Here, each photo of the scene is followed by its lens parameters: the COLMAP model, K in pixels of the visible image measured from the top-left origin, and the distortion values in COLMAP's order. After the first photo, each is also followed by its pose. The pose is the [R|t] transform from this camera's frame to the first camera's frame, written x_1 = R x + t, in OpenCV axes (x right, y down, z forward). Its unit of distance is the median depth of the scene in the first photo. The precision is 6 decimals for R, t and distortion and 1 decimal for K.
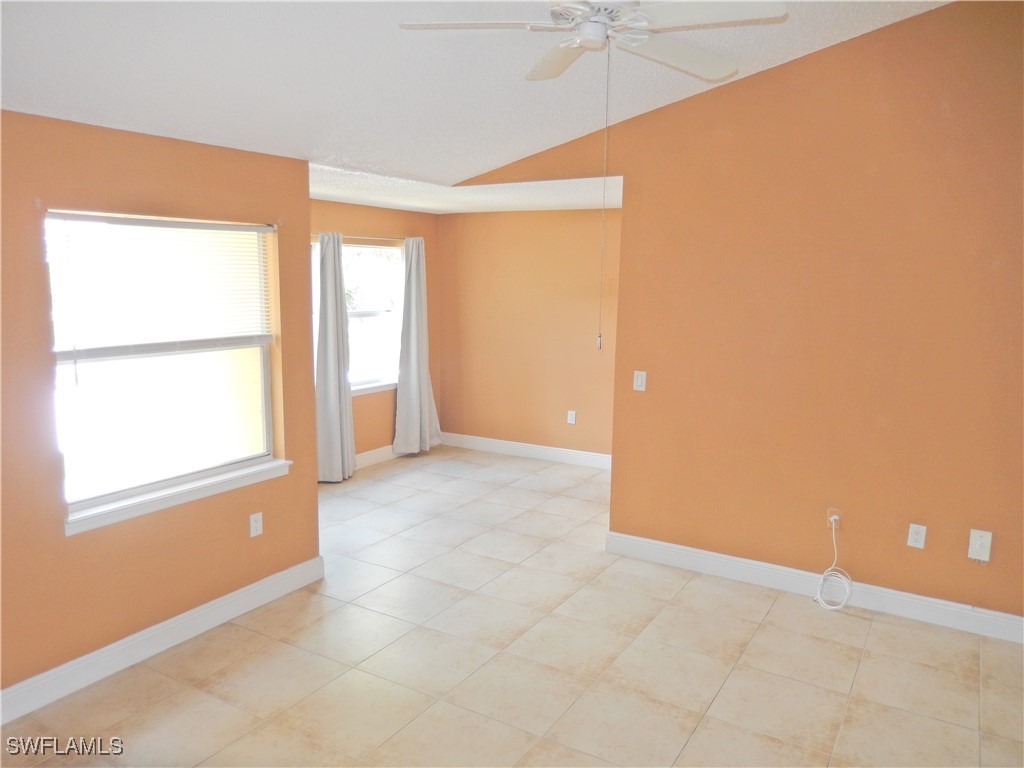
lens RADIAL K [[766.9, 0, 513.3], [0, 766.9, 374.4], [0, 0, 1]] dist [-0.008523, -0.008606]
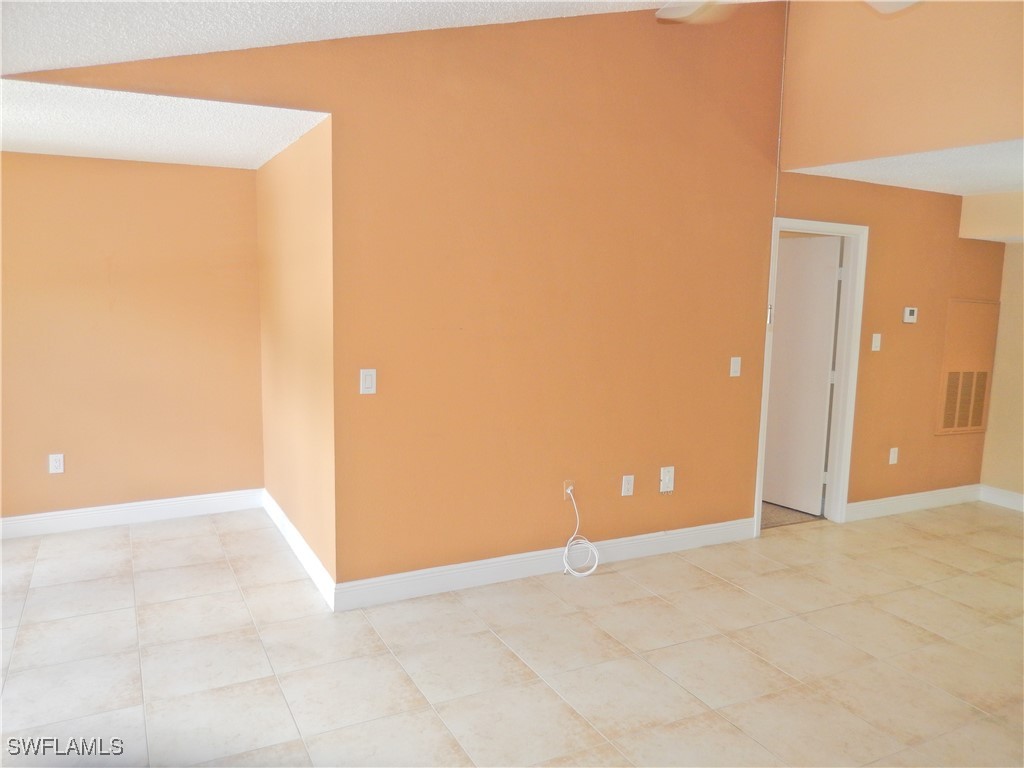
lens RADIAL K [[766.9, 0, 513.3], [0, 766.9, 374.4], [0, 0, 1]] dist [-0.008523, -0.008606]
pose [[0.517124, -0.109360, 0.848895, -0.324107], [0.100514, 0.992700, 0.066655, -0.027835], [-0.849988, 0.050857, 0.524342, 0.353139]]
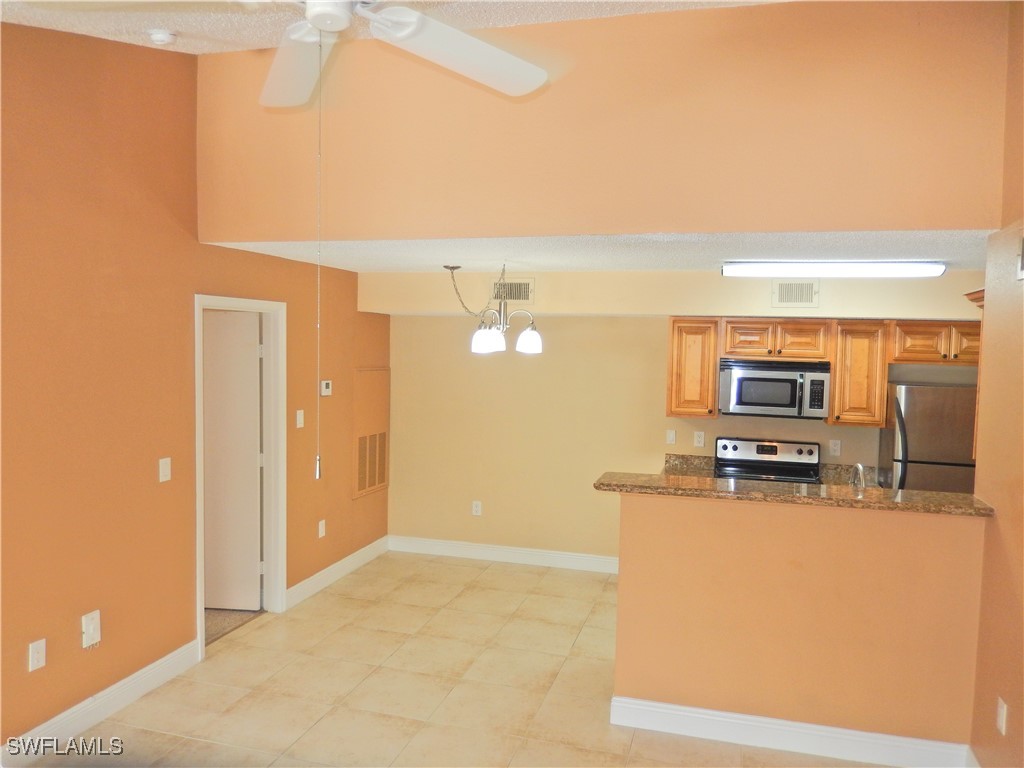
lens RADIAL K [[762.9, 0, 514.7], [0, 762.9, 370.5], [0, 0, 1]] dist [-0.002042, -0.008121]
pose [[-0.265613, -0.070170, 0.961523, -0.247910], [0.109137, 0.988748, 0.102305, -0.079329], [-0.957883, 0.132111, -0.254966, 0.437456]]
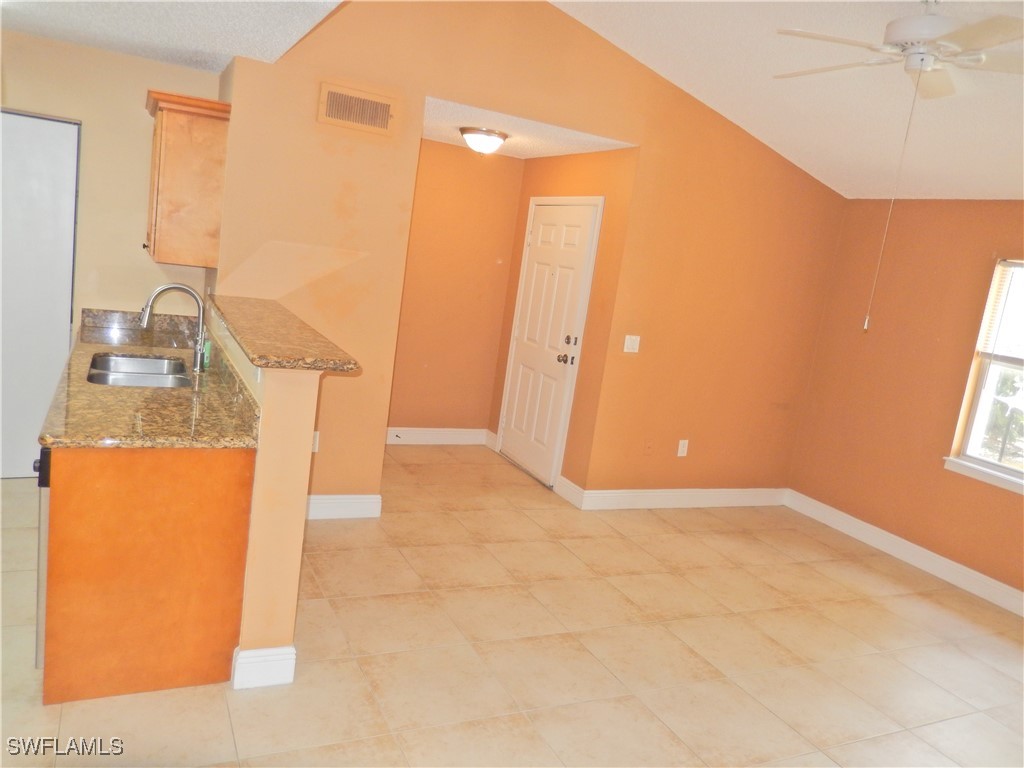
lens RADIAL K [[761.7, 0, 515.3], [0, 761.7, 377.5], [0, 0, 1]] dist [-0.010068, -0.005316]
pose [[-0.529792, 0.046465, -0.846854, 0.592545], [-0.265928, 0.939046, 0.217888, -0.031582], [0.805359, 0.340637, -0.485143, 0.508140]]
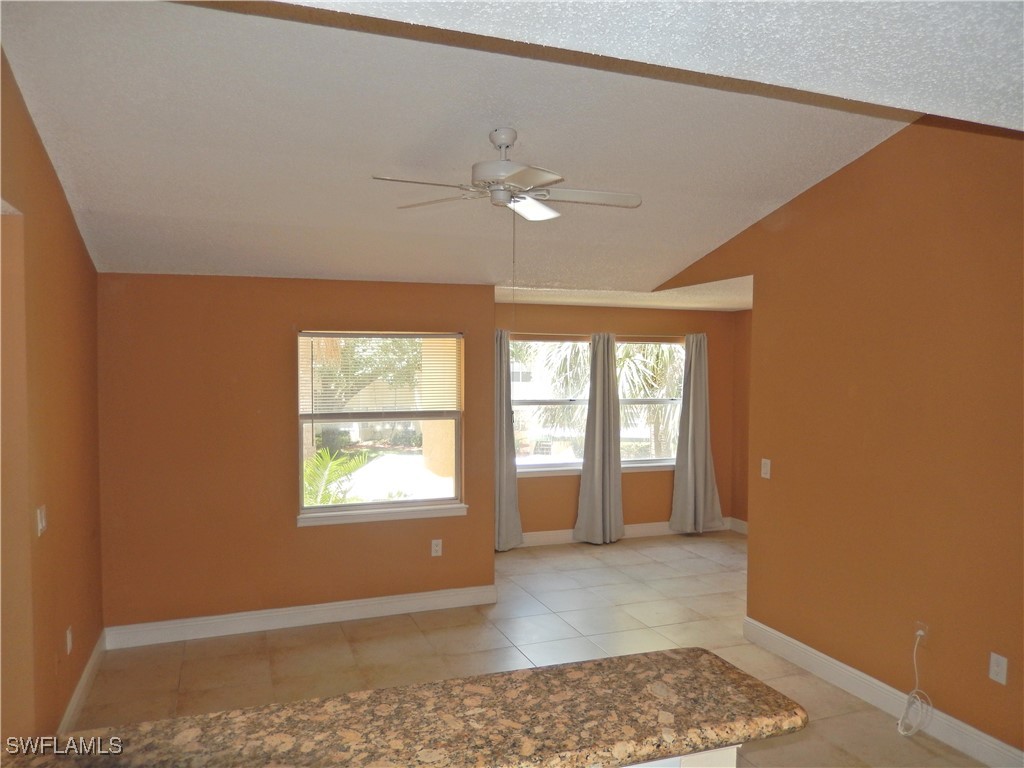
lens RADIAL K [[775.3, 0, 512.9], [0, 775.3, 371.8], [0, 0, 1]] dist [-0.001783, -0.000988]
pose [[0.787179, -0.001833, -0.616722, 0.413116], [-0.074738, 0.992342, -0.098344, 0.005746], [0.612179, 0.123507, 0.781014, -0.029027]]
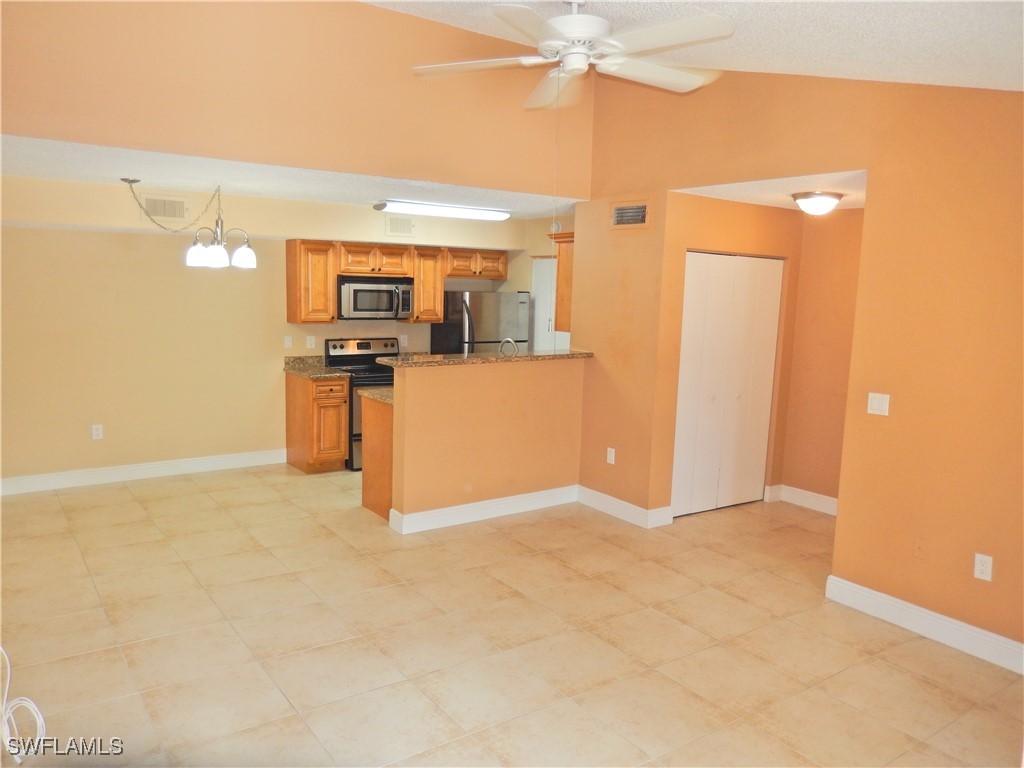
lens RADIAL K [[773.6, 0, 507.1], [0, 773.6, 364.3], [0, 0, 1]] dist [-0.001552, -0.002637]
pose [[-0.916246, -0.087230, 0.391003, -0.130337], [0.010963, 0.970182, 0.242130, -0.119930], [-0.400465, 0.226138, -0.887969, 0.916983]]
